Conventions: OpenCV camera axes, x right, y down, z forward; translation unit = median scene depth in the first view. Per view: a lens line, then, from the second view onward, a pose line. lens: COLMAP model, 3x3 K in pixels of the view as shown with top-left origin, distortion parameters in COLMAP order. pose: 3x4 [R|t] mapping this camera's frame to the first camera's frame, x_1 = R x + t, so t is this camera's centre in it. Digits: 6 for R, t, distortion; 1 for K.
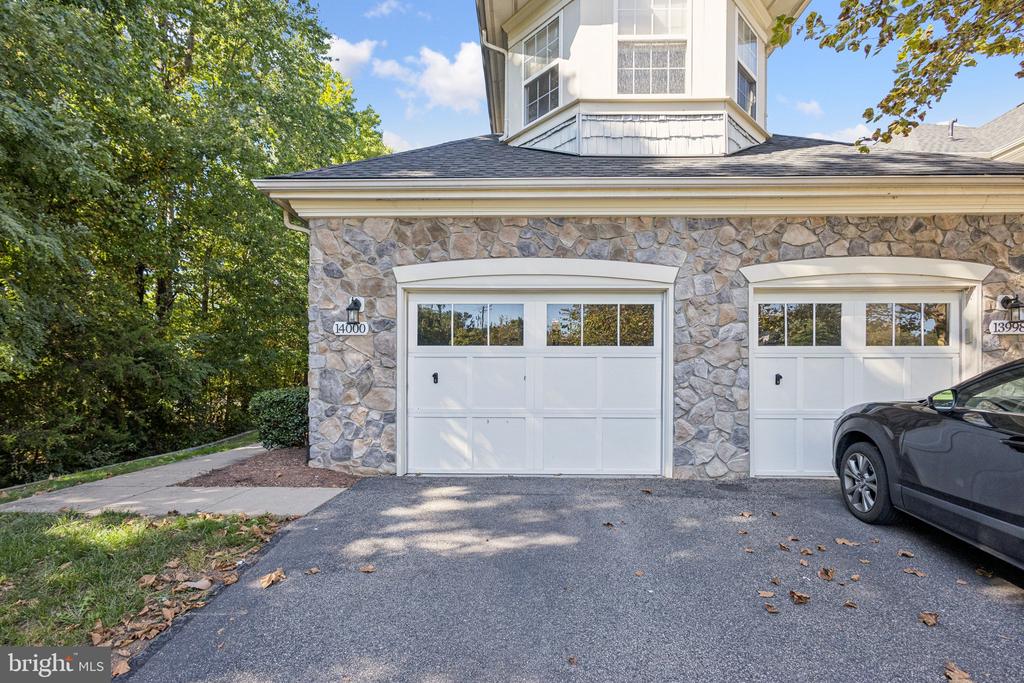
lens RADIAL K [[478.0, 0, 512.1], [0, 478.0, 345.2], [0, 0, 1]] dist [0.015415, -0.001935]
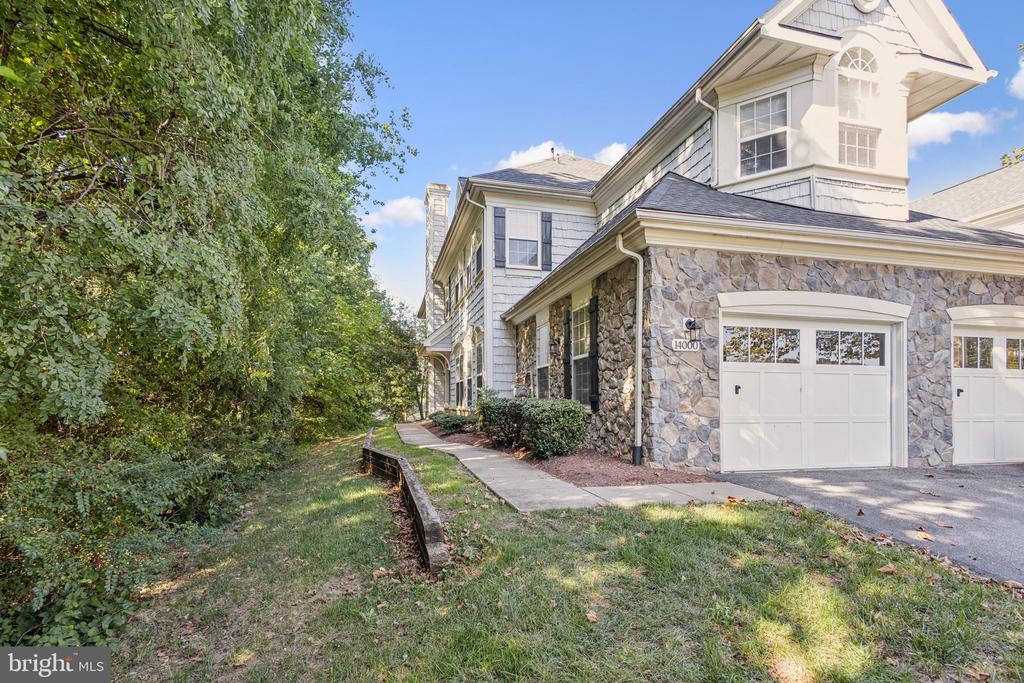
lens RADIAL K [[478.0, 0, 445.9], [0, 478.0, 350.7], [0, 0, 1]] dist [0.015415, -0.001935]
pose [[0.968532, 0.026295, 0.247495, -1.176085], [-0.024812, 0.999651, -0.009111, 0.002711], [-0.247648, 0.002683, 0.968846, 0.035285]]
